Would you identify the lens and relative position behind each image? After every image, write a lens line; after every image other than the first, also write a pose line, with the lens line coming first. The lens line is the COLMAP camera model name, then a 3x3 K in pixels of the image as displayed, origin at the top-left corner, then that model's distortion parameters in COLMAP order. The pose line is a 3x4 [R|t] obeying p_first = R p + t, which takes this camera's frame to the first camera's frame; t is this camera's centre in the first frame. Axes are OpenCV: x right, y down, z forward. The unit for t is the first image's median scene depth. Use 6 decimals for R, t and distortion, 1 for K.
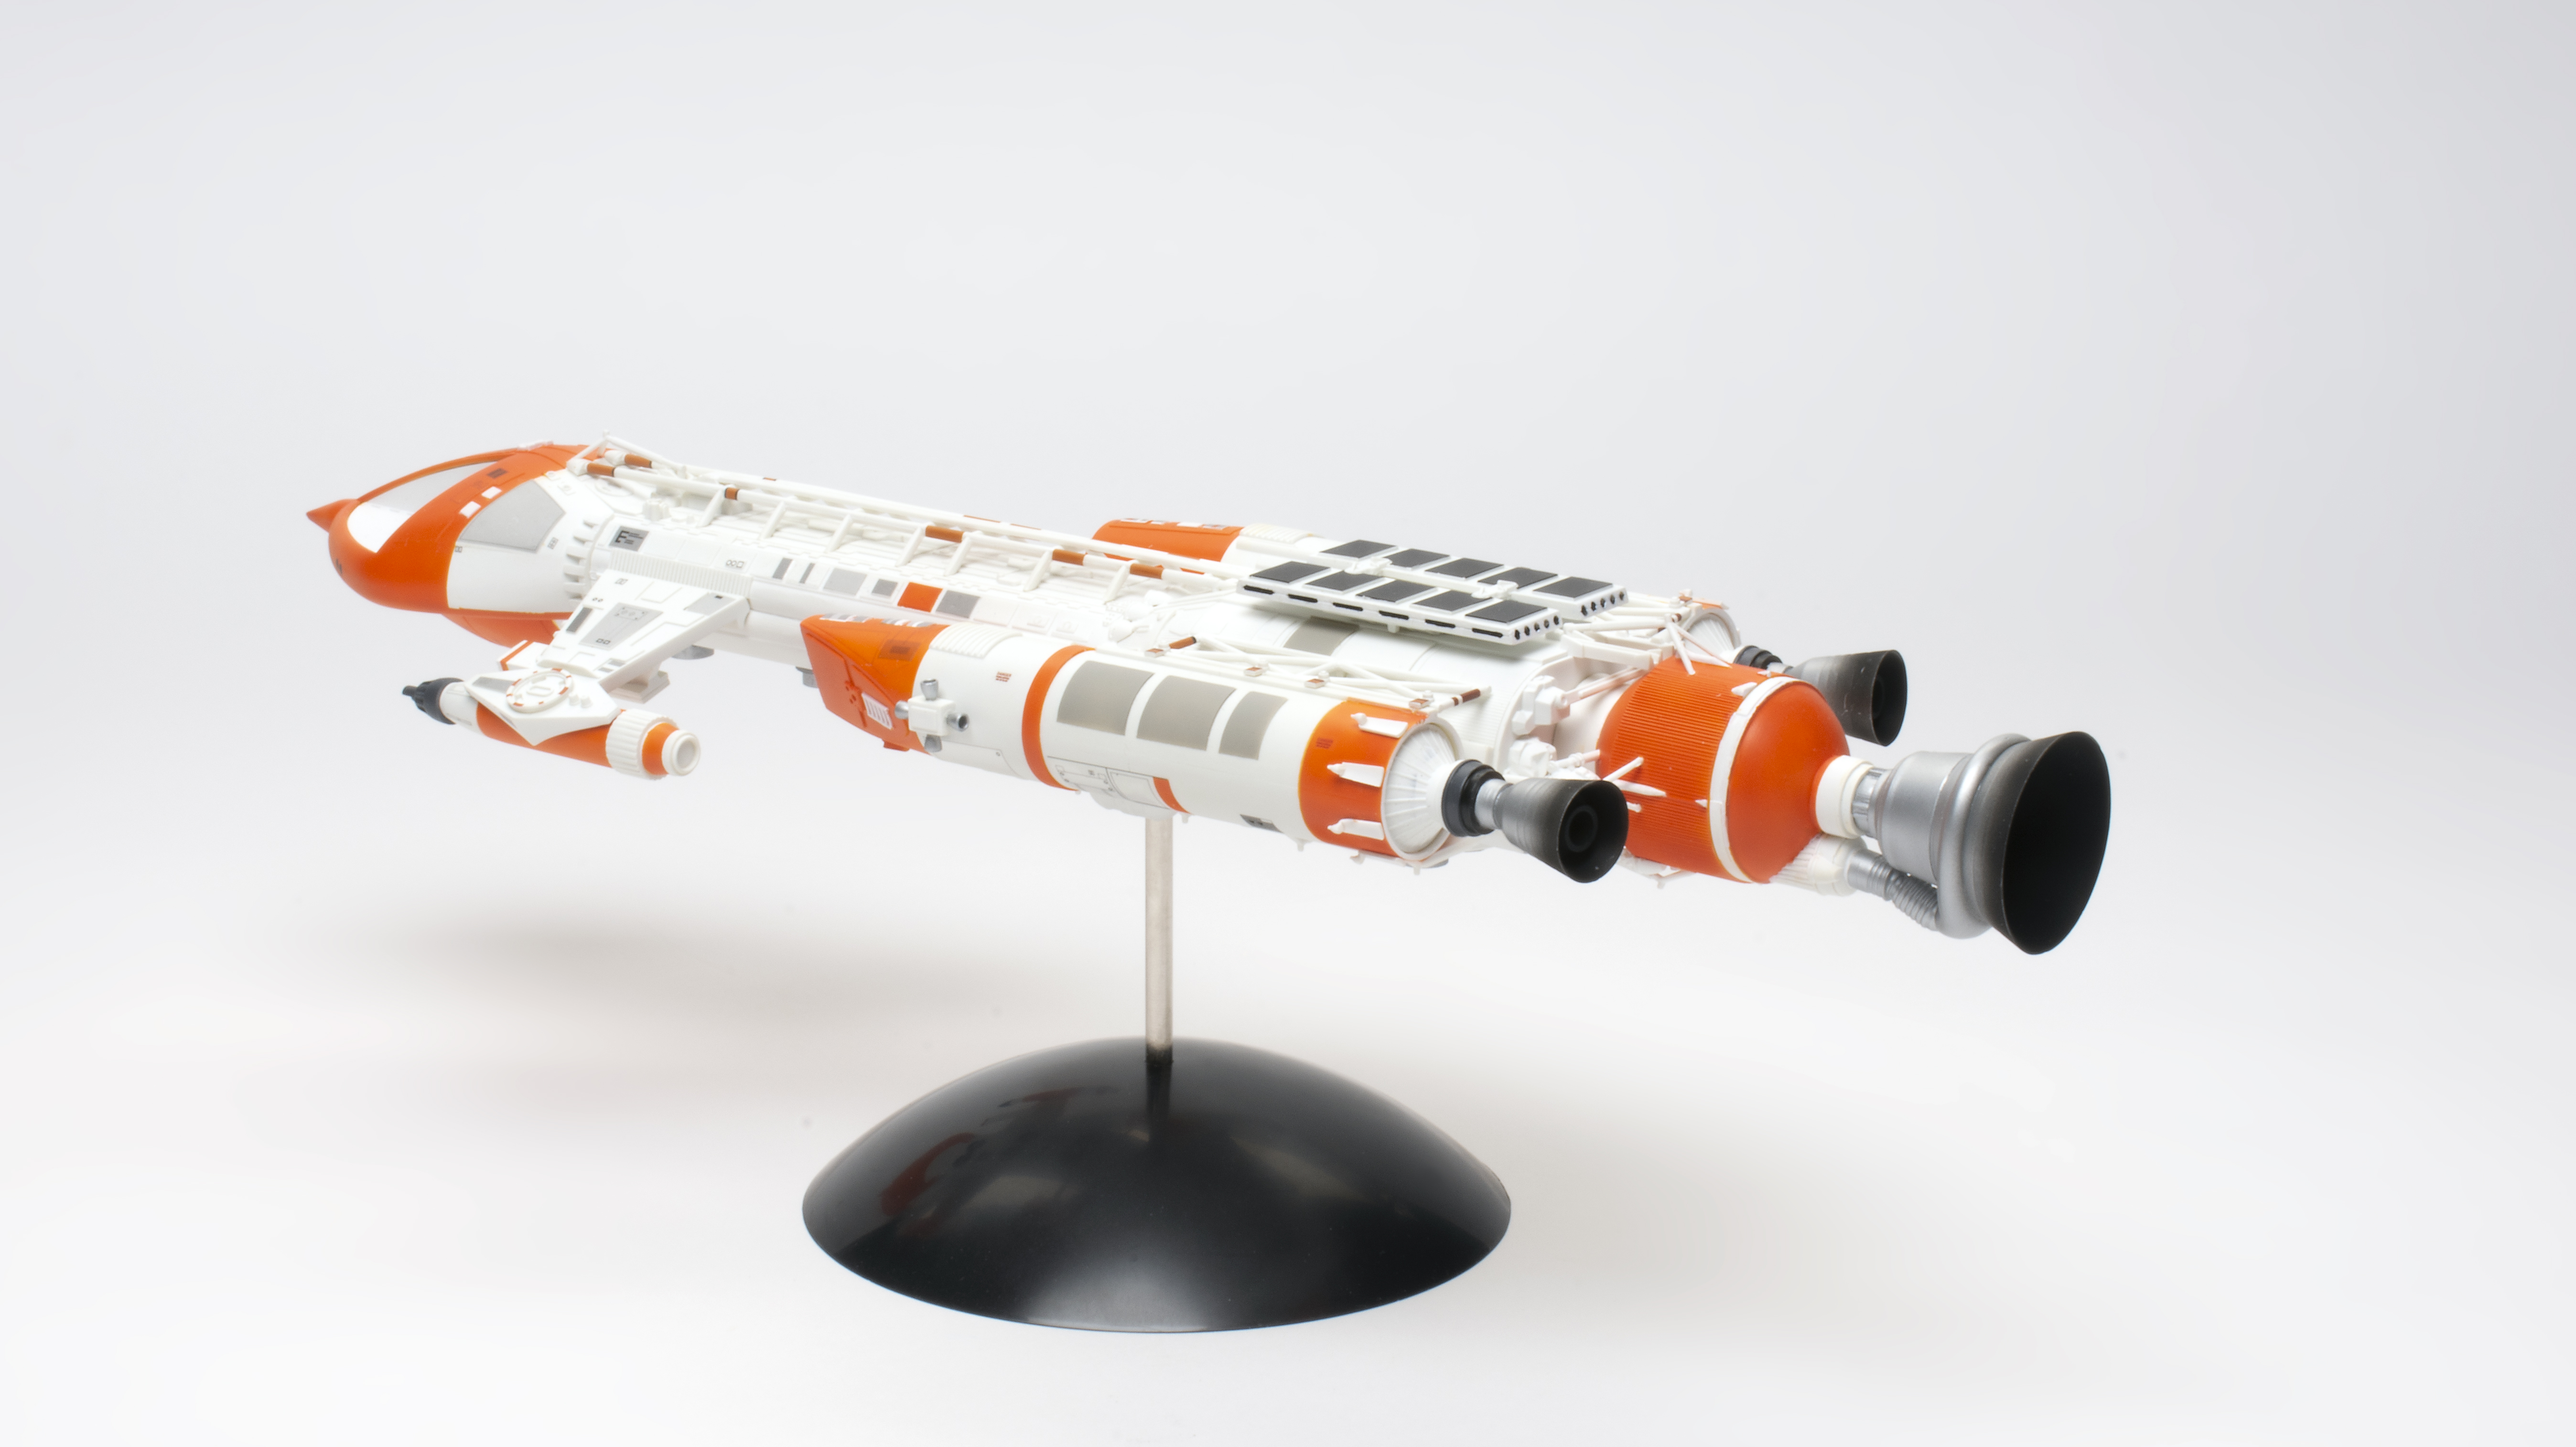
lens RADIAL K [[4943.5, 0, 1288.1], [0, 4943.5, 722.8], [0, 0, 1]] dist [0.066007, 0.000000]
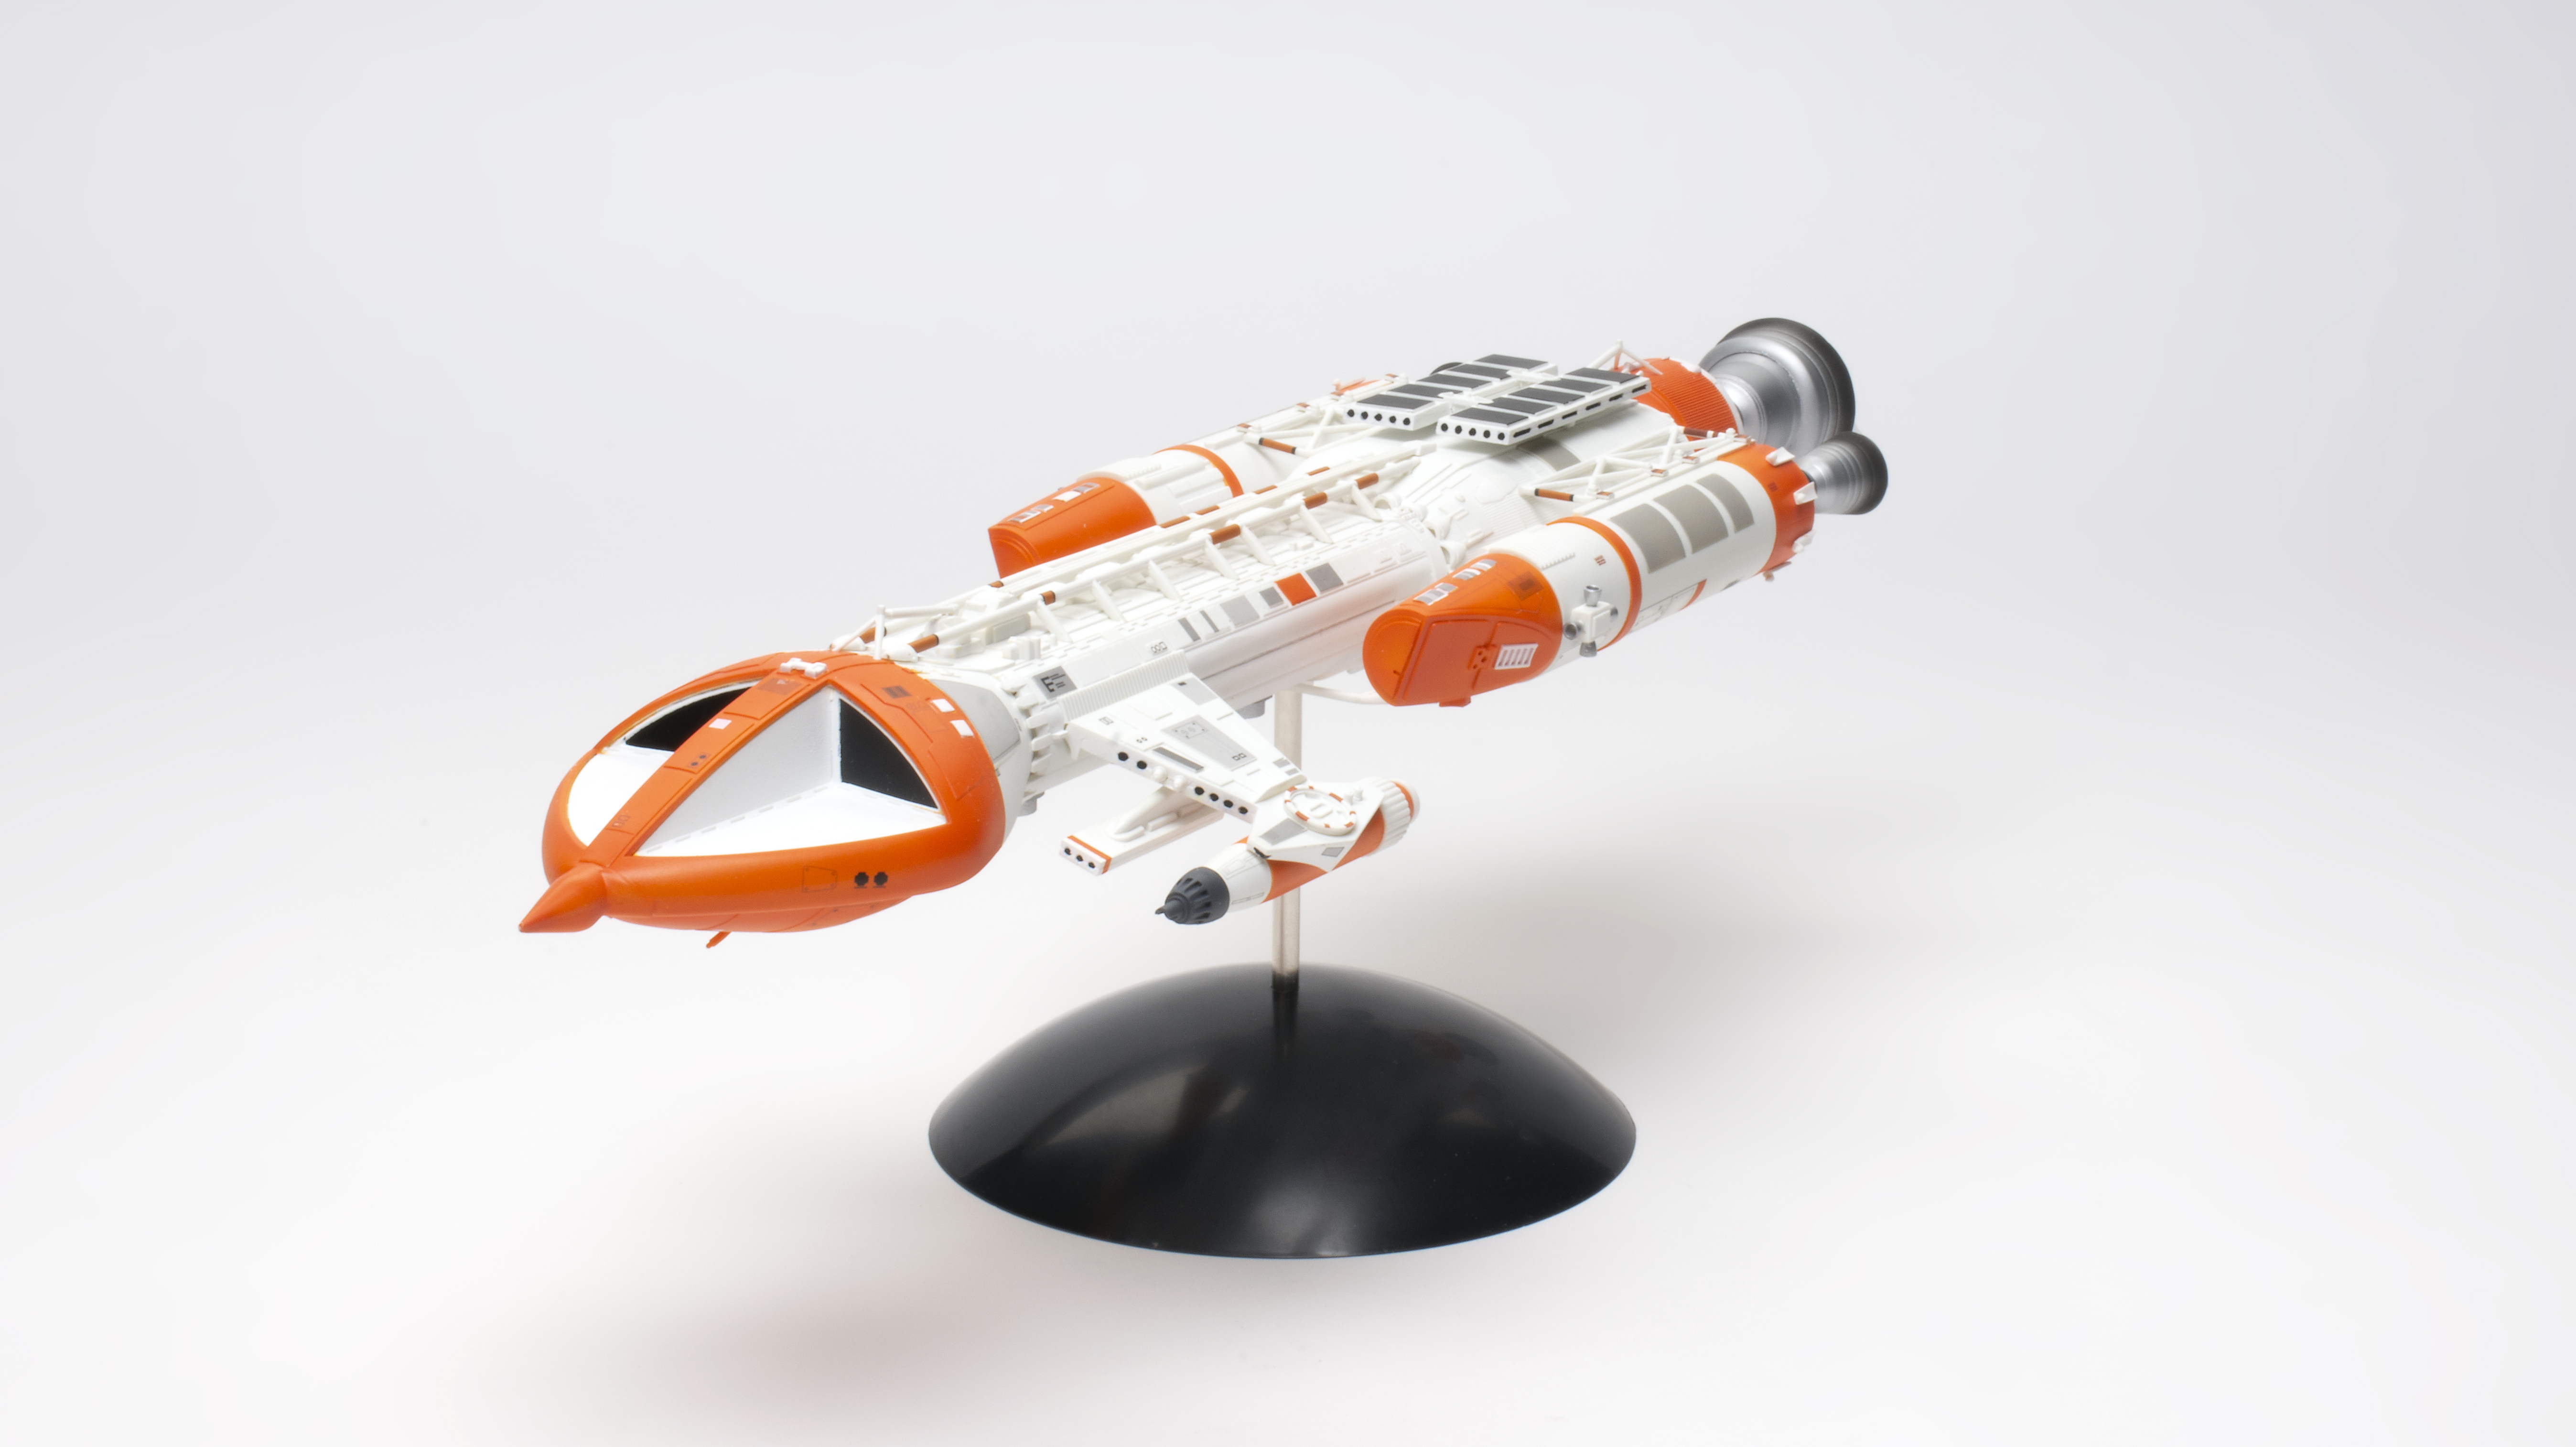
lens RADIAL K [[4944.3, 0, 1287.1], [0, 4944.3, 724.0], [0, 0, 1]] dist [0.066007, 0.000000]
pose [[-0.096146, -0.270575, 0.957886, -0.969841], [0.255950, 0.923264, 0.286485, -0.268405], [-0.961897, 0.272715, -0.019514, 1.010482]]
